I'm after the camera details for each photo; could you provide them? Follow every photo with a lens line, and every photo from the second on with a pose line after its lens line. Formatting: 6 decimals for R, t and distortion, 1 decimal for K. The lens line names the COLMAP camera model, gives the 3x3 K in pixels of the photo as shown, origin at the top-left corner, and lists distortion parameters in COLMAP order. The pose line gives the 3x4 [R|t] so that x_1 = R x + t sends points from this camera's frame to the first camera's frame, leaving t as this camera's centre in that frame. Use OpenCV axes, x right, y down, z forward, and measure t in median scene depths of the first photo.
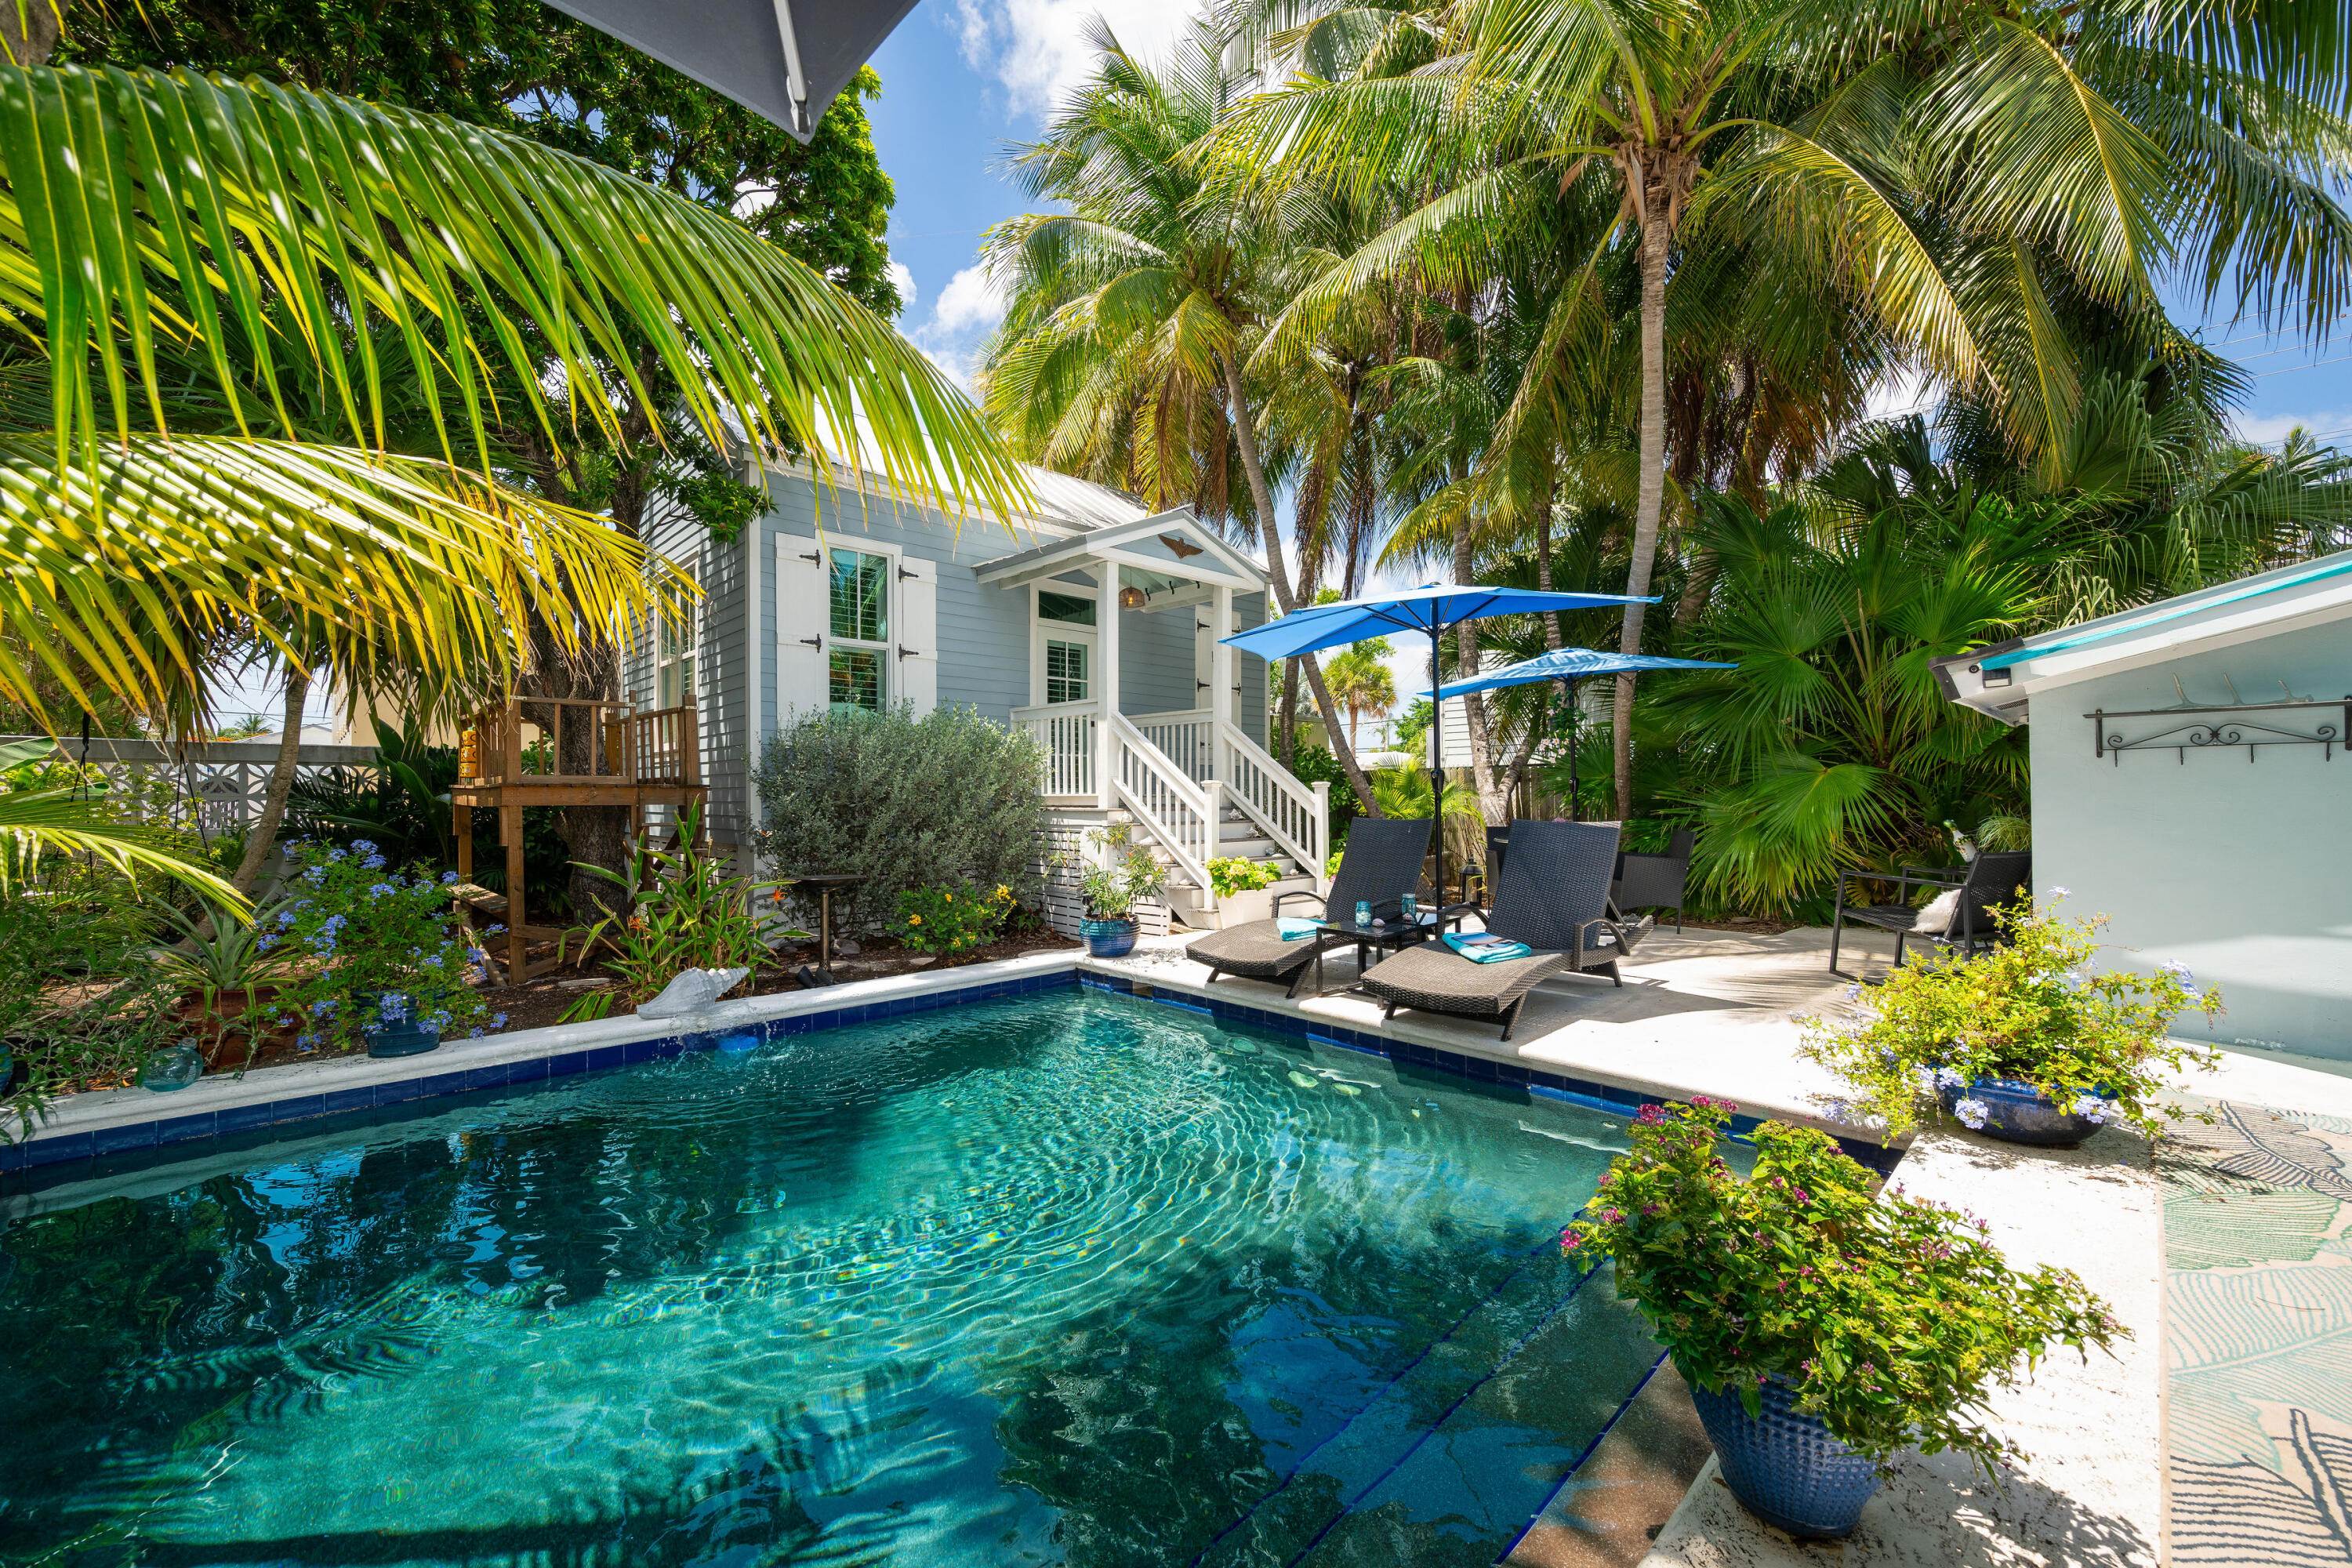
lens RADIAL K [[926.9, 0, 1179.3], [0, 926.9, 792.2], [0, 0, 1]] dist [-0.000092, -0.000308]
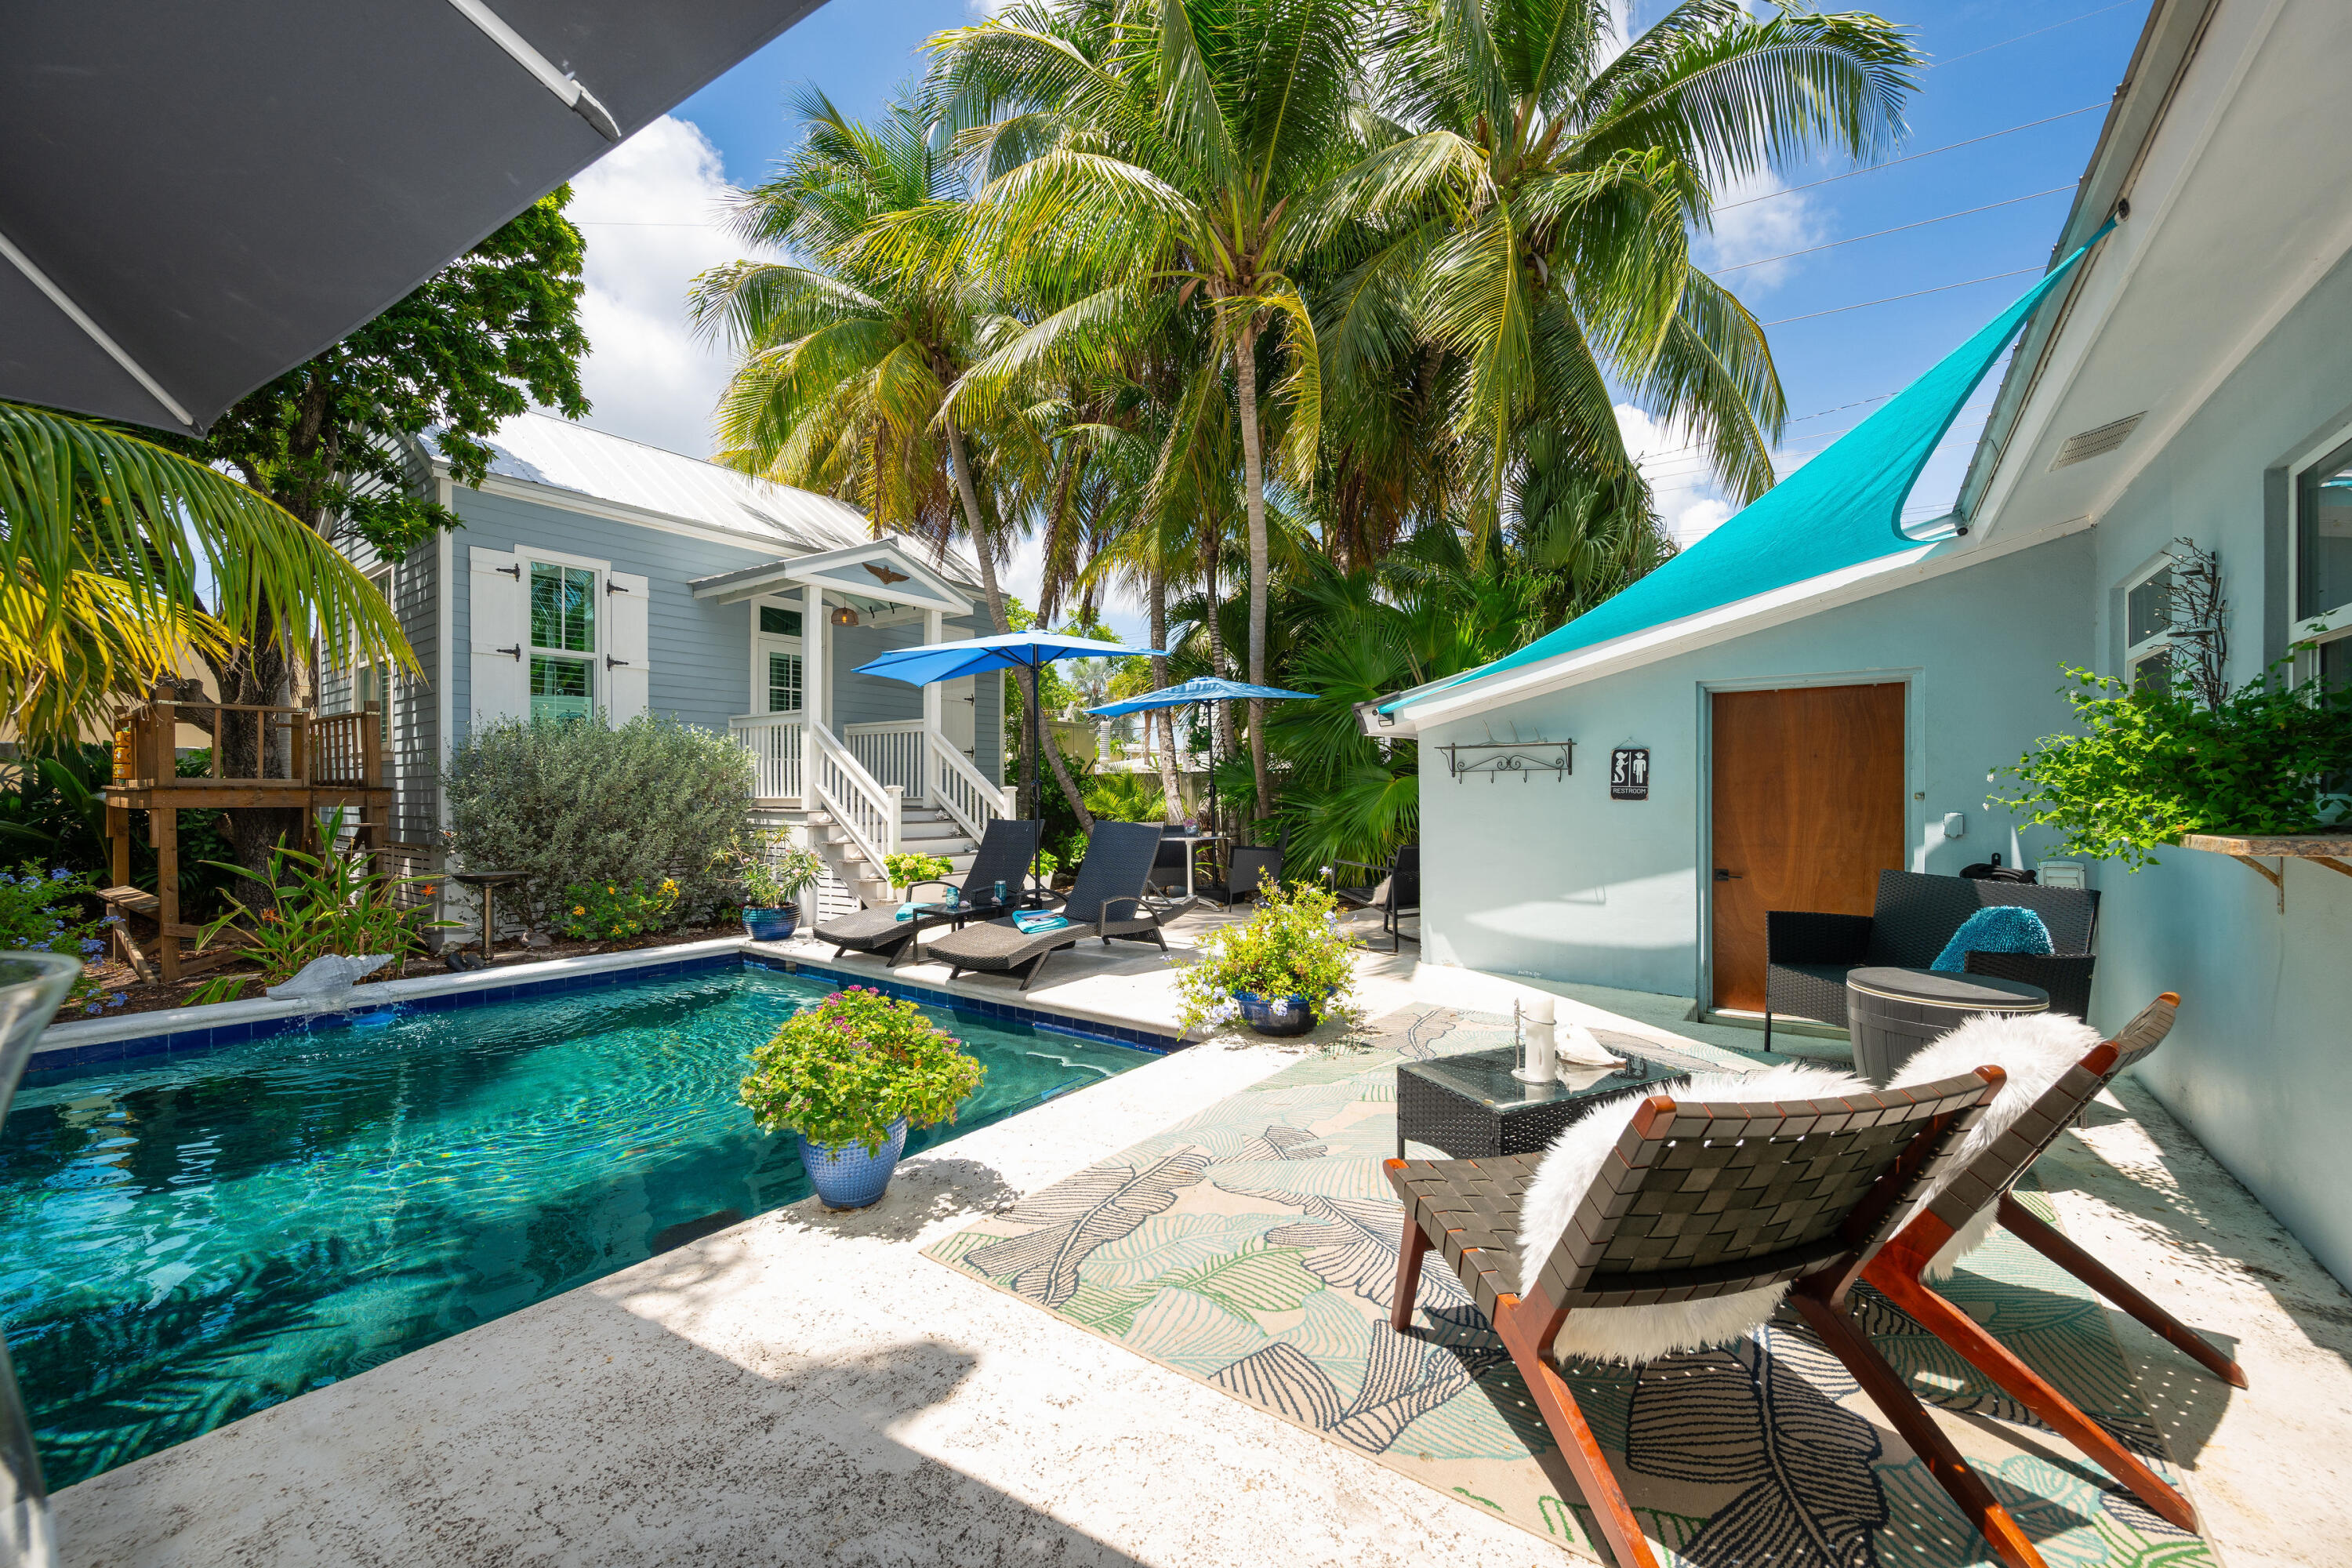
lens RADIAL K [[917.2, 0, 1176.2], [0, 917.2, 794.5], [0, 0, 1]] dist [-0.000538, -0.000013]
pose [[0.984922, 0.003192, 0.172971, 0.215812], [-0.004072, 0.999981, 0.004734, -0.010325], [-0.172952, -0.005367, 0.984916, -0.199216]]
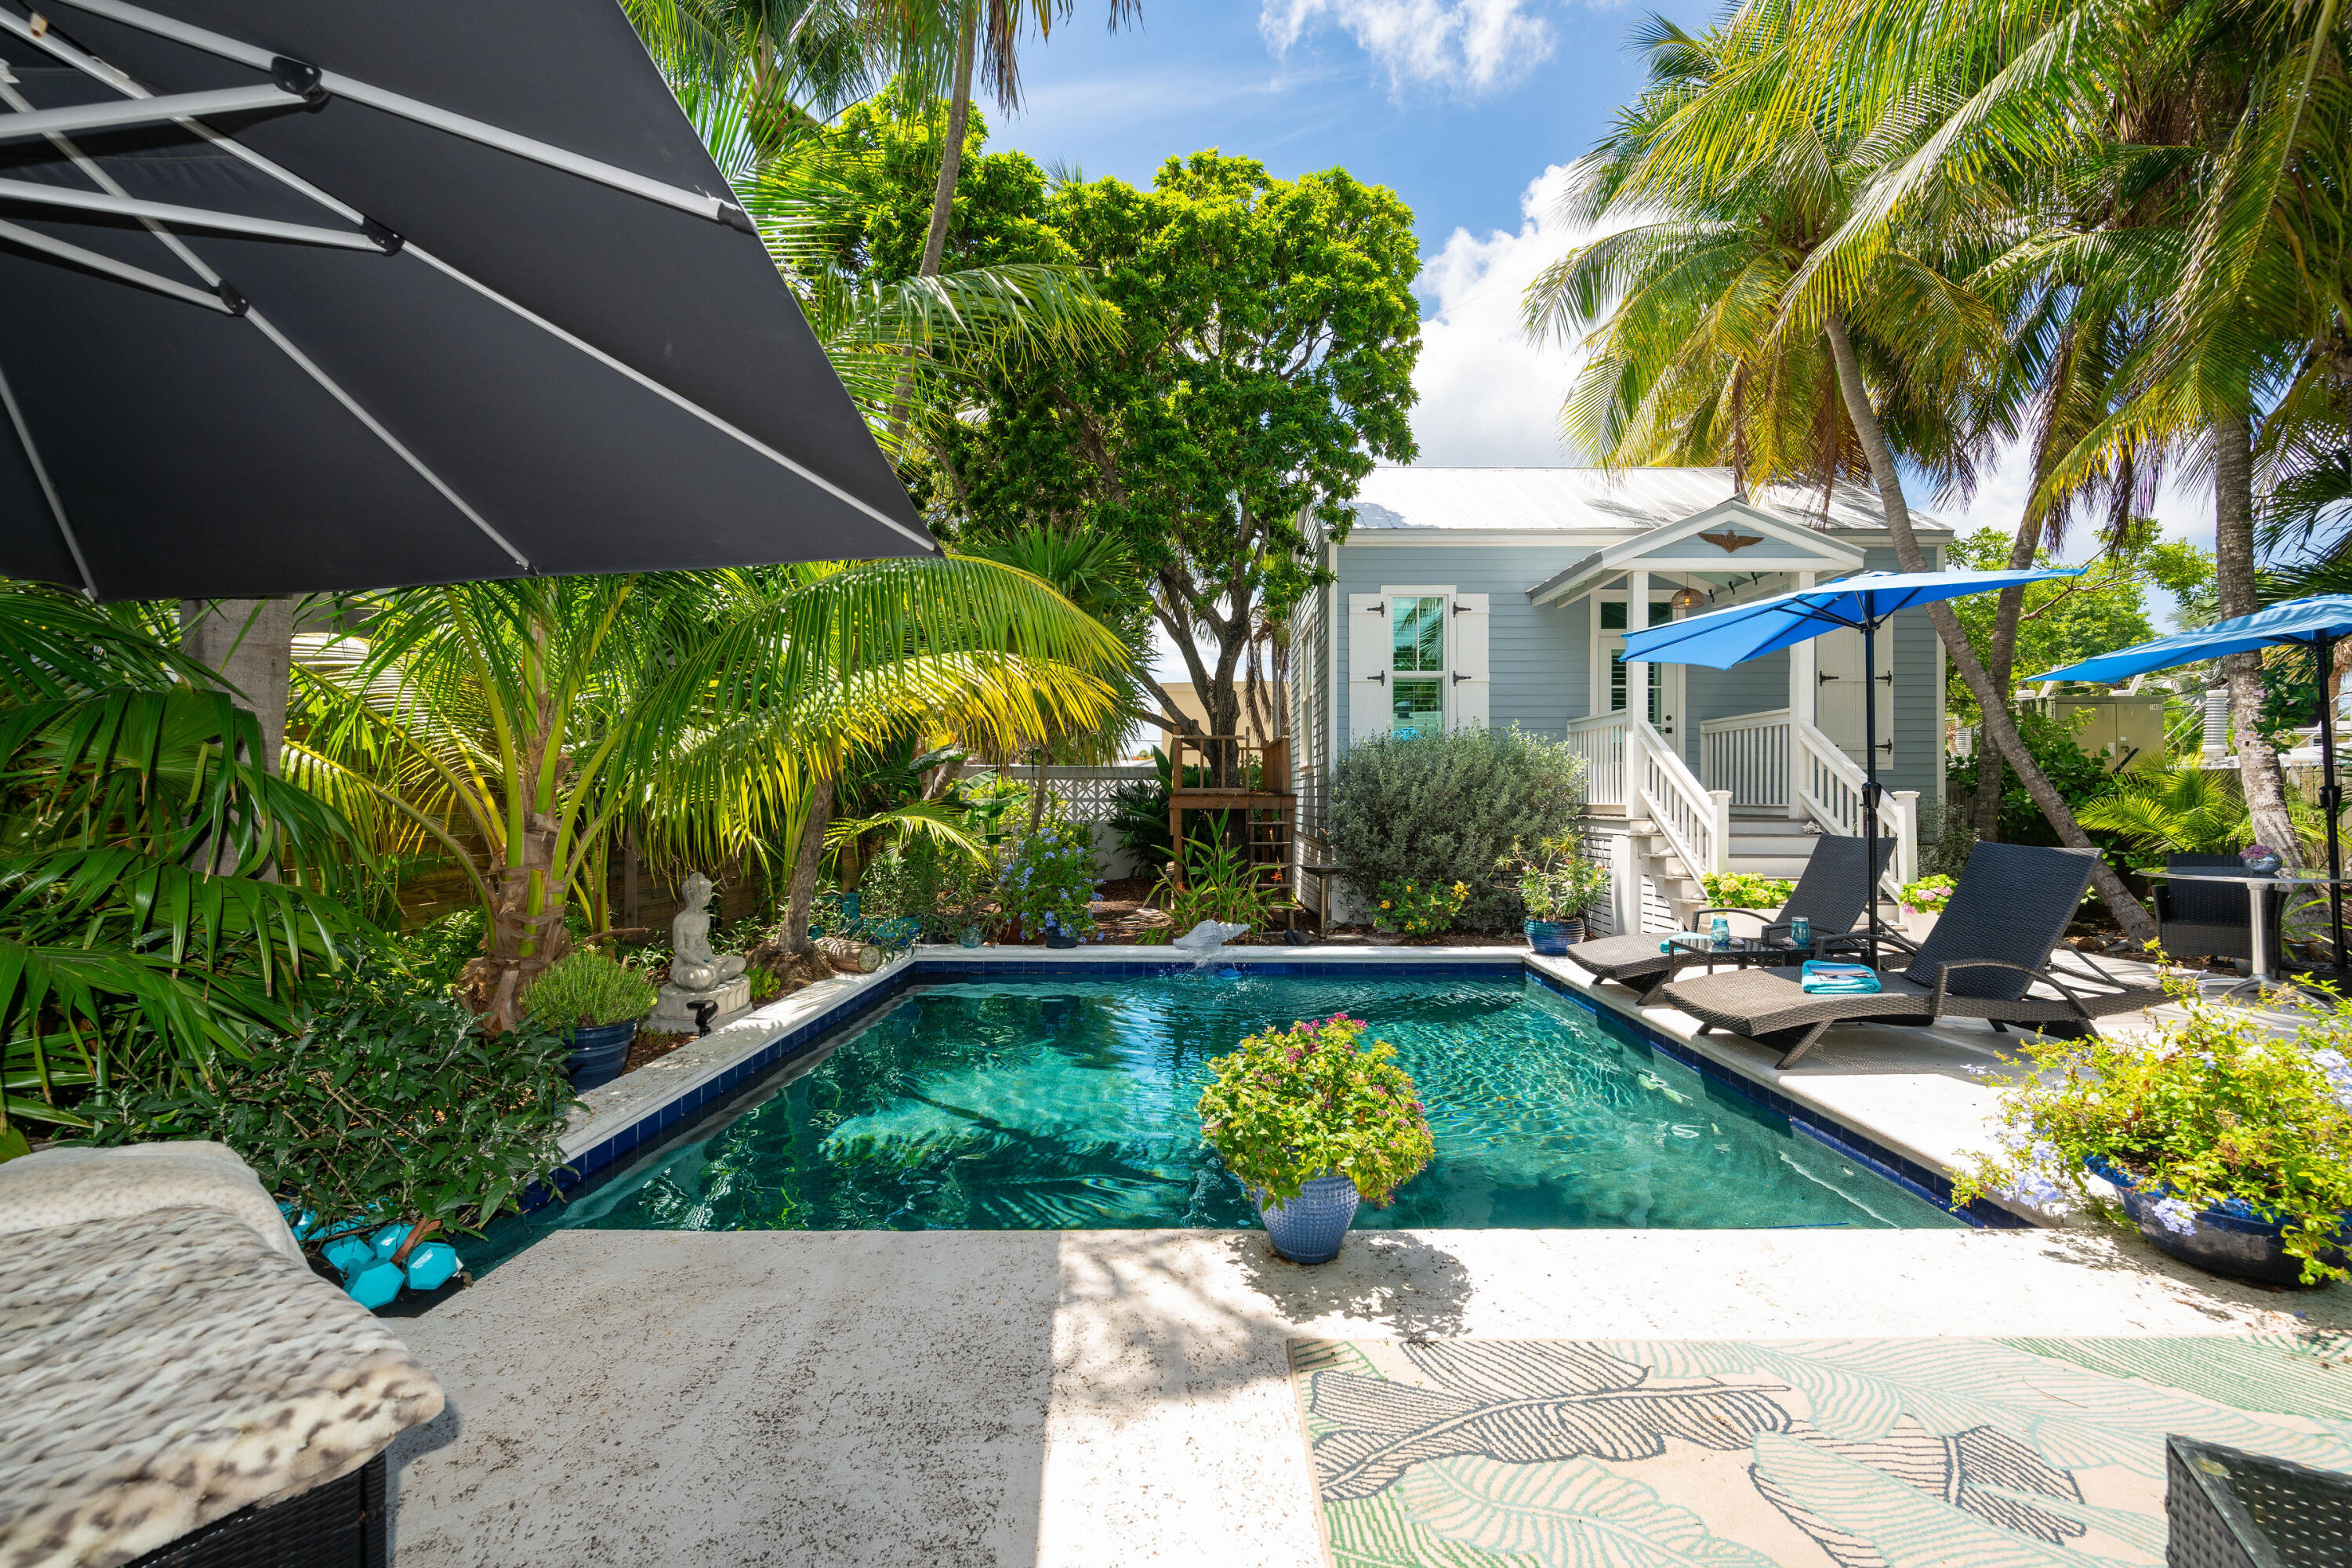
lens RADIAL K [[932.7, 0, 1197.3], [0, 932.7, 797.2], [0, 0, 1]] dist [-0.000869, 0.000111]
pose [[0.721750, 0.004165, -0.692141, 0.370488], [-0.001565, 0.999989, 0.004386, -0.011288], [0.692152, -0.002082, 0.721749, -0.074435]]
